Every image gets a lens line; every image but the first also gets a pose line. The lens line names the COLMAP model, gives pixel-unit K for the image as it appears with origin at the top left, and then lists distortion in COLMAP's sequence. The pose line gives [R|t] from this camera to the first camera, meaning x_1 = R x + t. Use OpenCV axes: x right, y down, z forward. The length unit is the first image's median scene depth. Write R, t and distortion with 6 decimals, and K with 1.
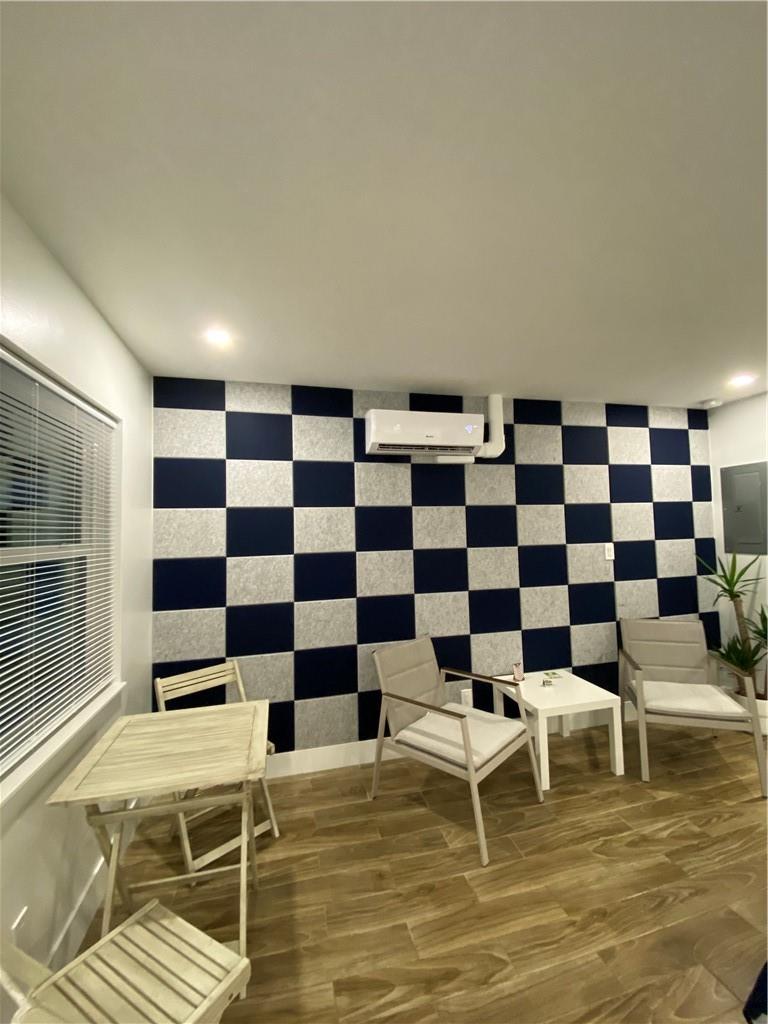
lens RADIAL K [[416.0, 0, 383.2], [0, 416.0, 509.8], [0, 0, 1]] dist [0.025114, -0.022465]
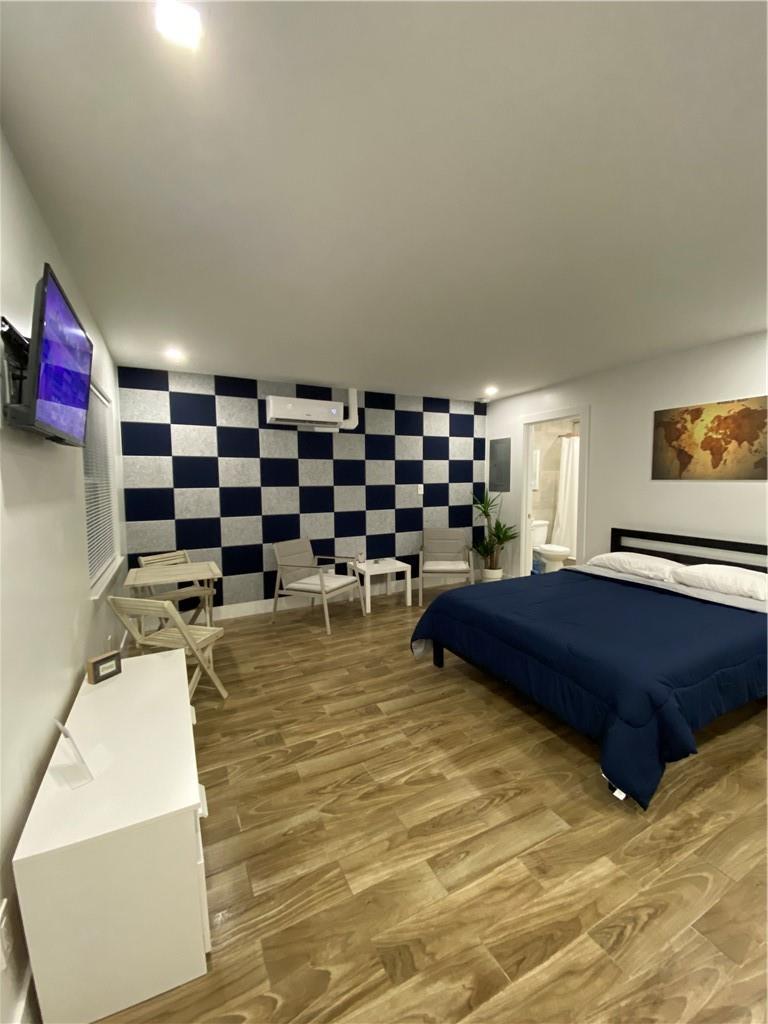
lens RADIAL K [[409.1, 0, 384.0], [0, 409.1, 512.0], [0, 0, 1]] dist [0.082532, -0.020812]
pose [[0.972839, -0.003282, 0.231460, 0.024221], [-0.026264, 0.991878, 0.124455, -0.011103], [-0.229989, -0.127154, 0.964851, -0.601089]]
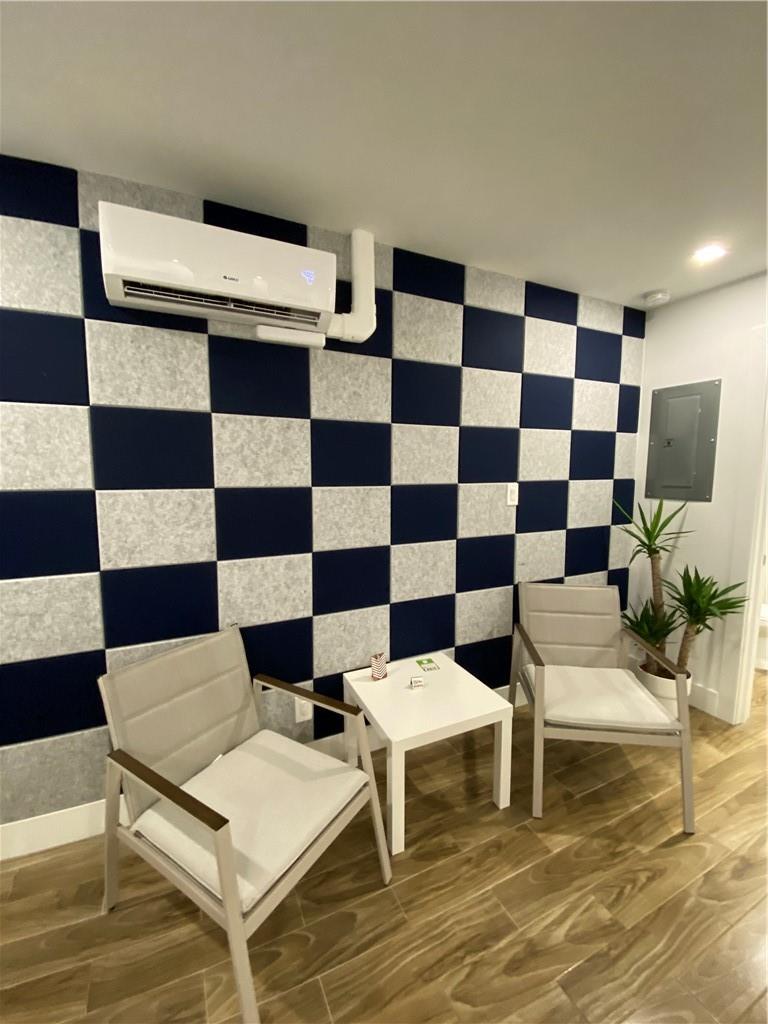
lens RADIAL K [[416.0, 0, 383.2], [0, 416.0, 509.8], [0, 0, 1]] dist [0.025114, -0.022465]
pose [[0.979533, 0.007237, 0.201156, 0.185692], [-0.037057, 0.988755, 0.144880, 0.031524], [-0.197845, -0.149369, 0.968786, 0.363095]]
